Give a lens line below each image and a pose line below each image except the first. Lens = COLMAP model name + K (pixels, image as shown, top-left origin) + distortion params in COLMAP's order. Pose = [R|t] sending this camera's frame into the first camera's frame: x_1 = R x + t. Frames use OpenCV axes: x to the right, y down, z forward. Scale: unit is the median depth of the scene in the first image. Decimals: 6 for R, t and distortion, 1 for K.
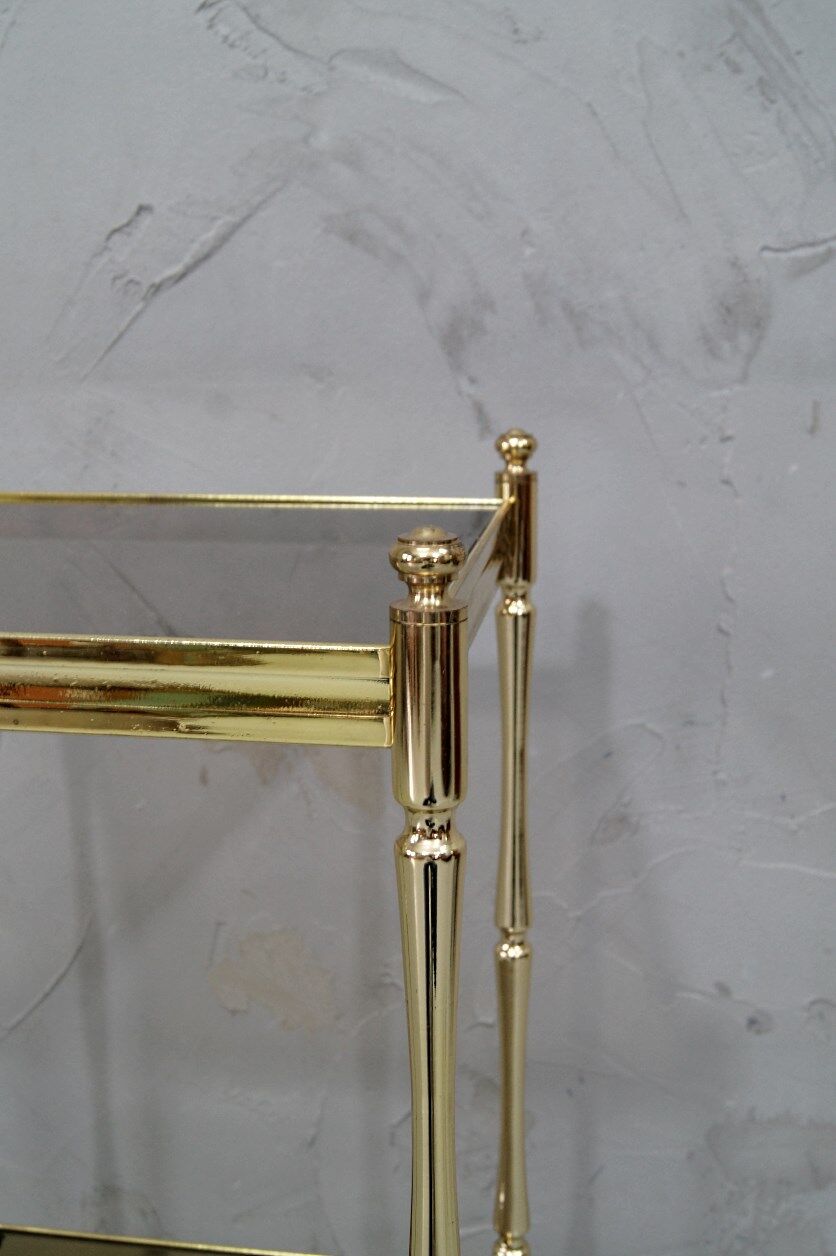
lens RADIAL K [[1382.3, 0, 413.1], [0, 1382.3, 639.3], [0, 0, 1]] dist [-0.048754, 0.000000]
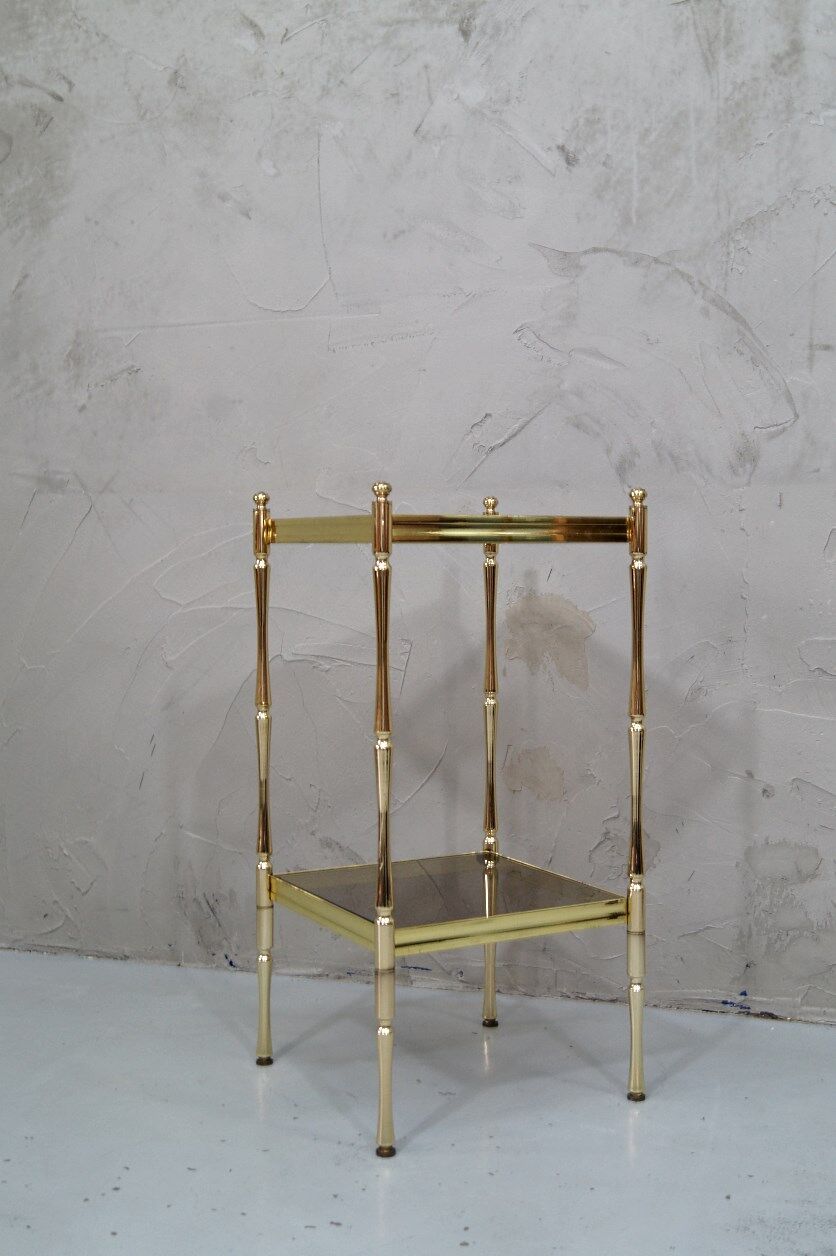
lens RADIAL K [[1502.8, 0, 424.6], [0, 1502.8, 657.0], [0, 0, 1]] dist [-0.045443, 0.000000]
pose [[0.984959, 0.012724, -0.172322, 0.141280], [-0.039168, 0.987767, -0.150939, 0.480582], [0.168293, 0.155418, 0.973408, -1.433490]]
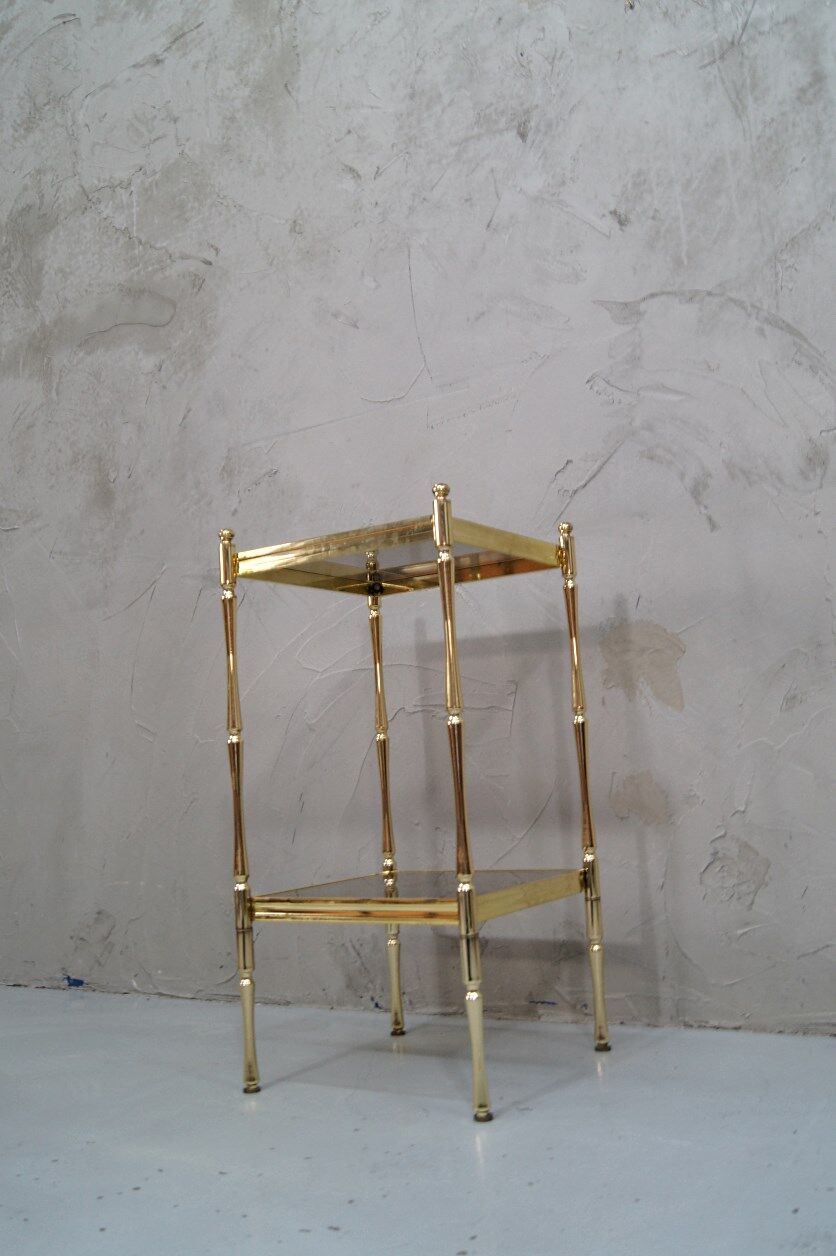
lens RADIAL K [[1185.3, 0, 428.5], [0, 1185.3, 650.3], [0, 0, 1]] dist [-0.062718, 0.000000]
pose [[0.916929, -0.093628, -0.387910, 0.368387], [-0.026977, 0.955318, -0.294348, 0.649060], [0.398137, 0.280361, 0.873433, -0.868072]]
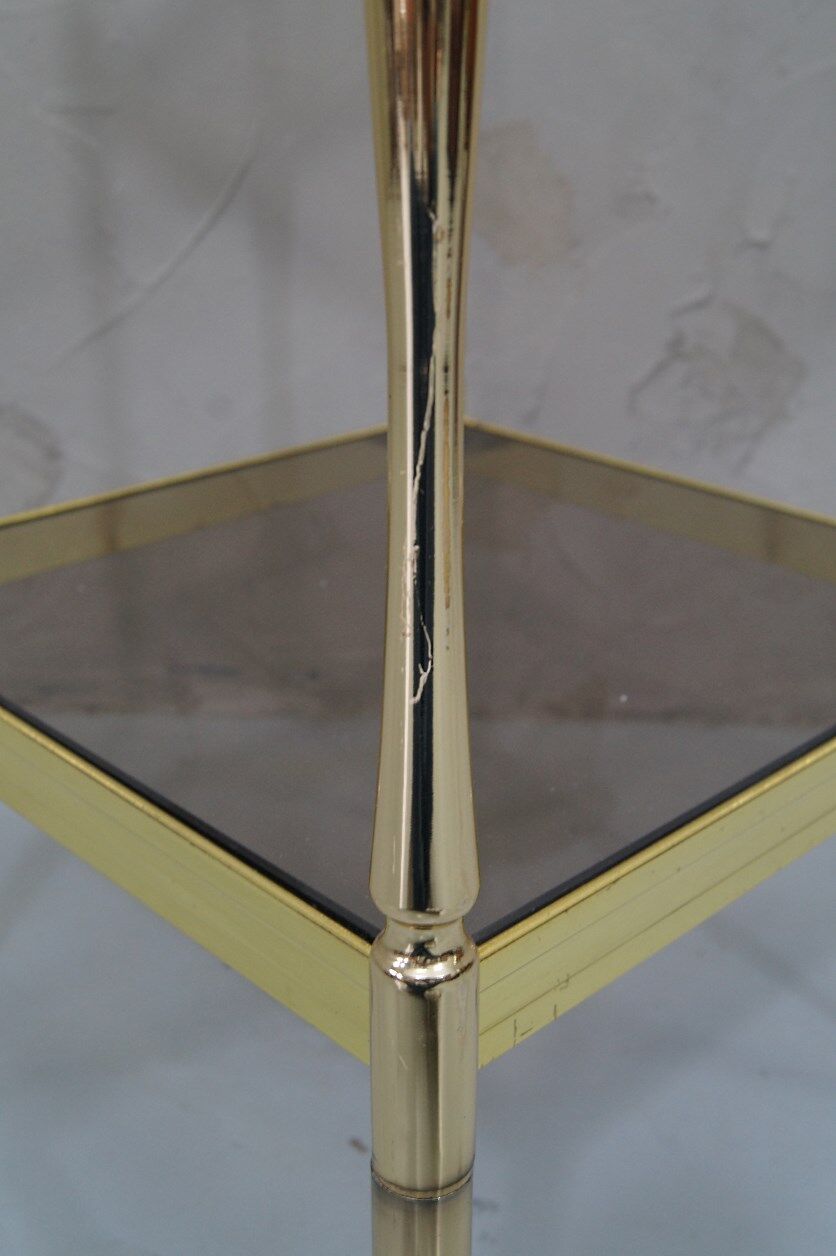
lens RADIAL K [[1413.9, 0, 422.0], [0, 1413.9, 623.1], [0, 0, 1]] dist [-0.046942, 0.000000]
pose [[0.995540, -0.027681, 0.090191, -0.257247], [0.011726, 0.984878, 0.172851, 0.399889], [-0.093612, -0.171022, 0.980810, 0.178266]]
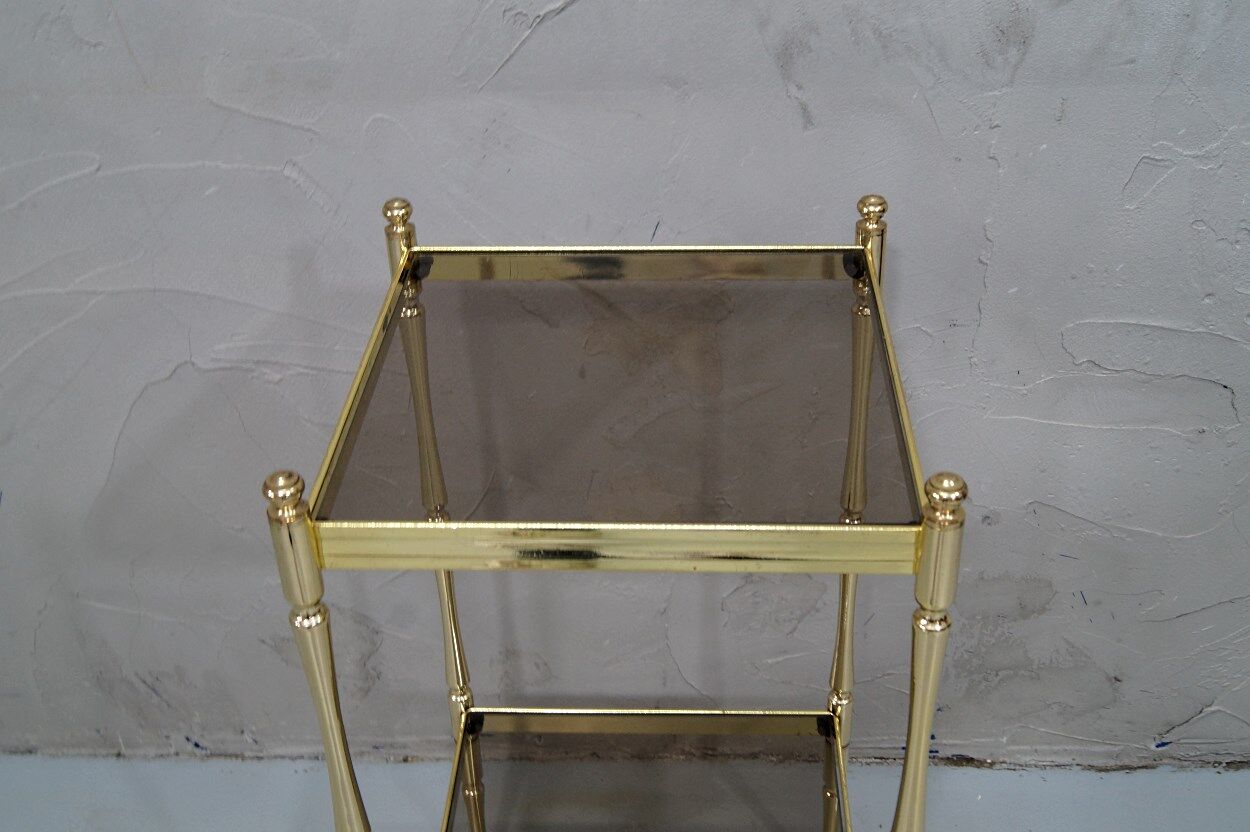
lens RADIAL K [[1375.7, 0, 626.5], [0, 1375.7, 382.9], [0, 0, 1]] dist [-0.048754, 0.000000]
pose [[0.994715, -0.071708, 0.073486, -0.229468], [0.044528, 0.946185, 0.320548, -0.345020], [-0.092517, -0.315581, 0.944378, -0.263523]]
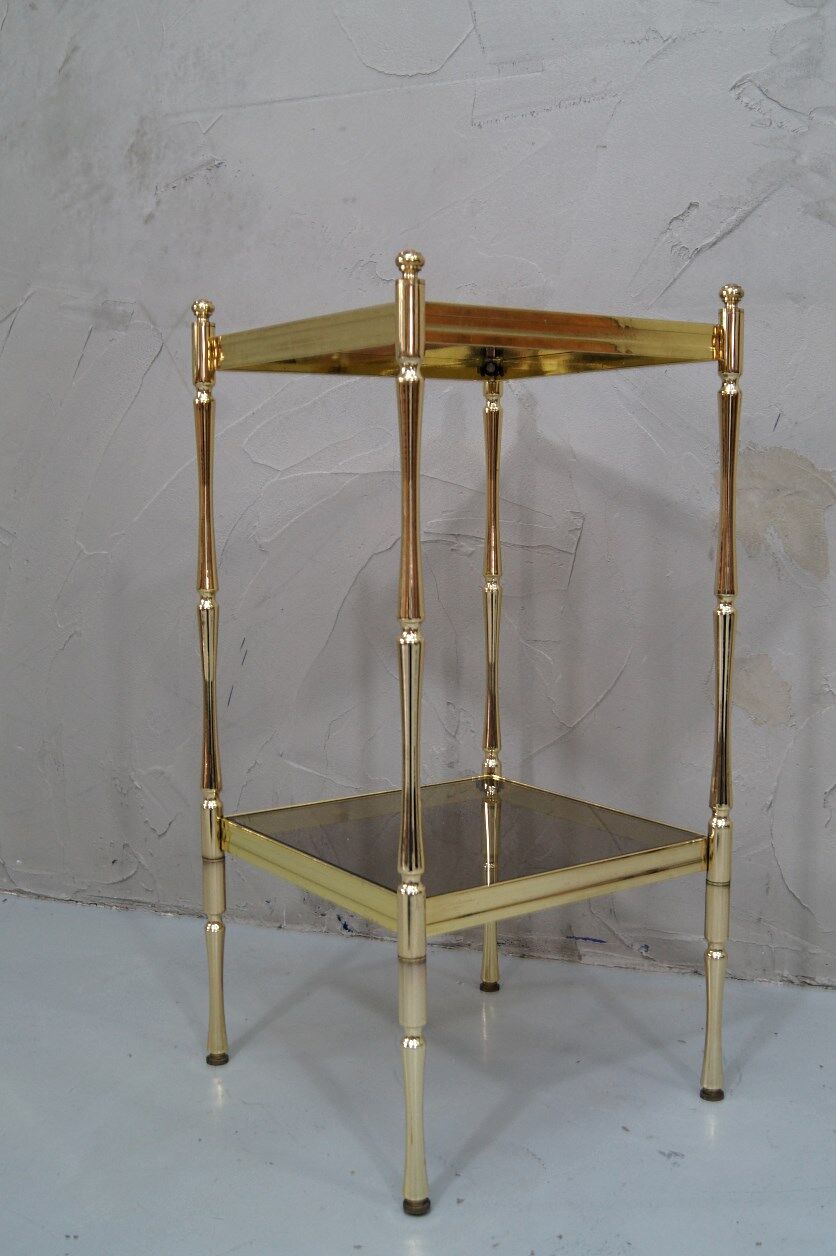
lens RADIAL K [[1382.3, 0, 425.8], [0, 1382.3, 644.3], [0, 0, 1]] dist [-0.048754, 0.000000]
pose [[0.976229, 0.022801, -0.215540, -0.142263], [-0.042460, 0.995301, -0.087024, 0.395261], [0.212543, 0.094107, 0.972609, -0.682159]]
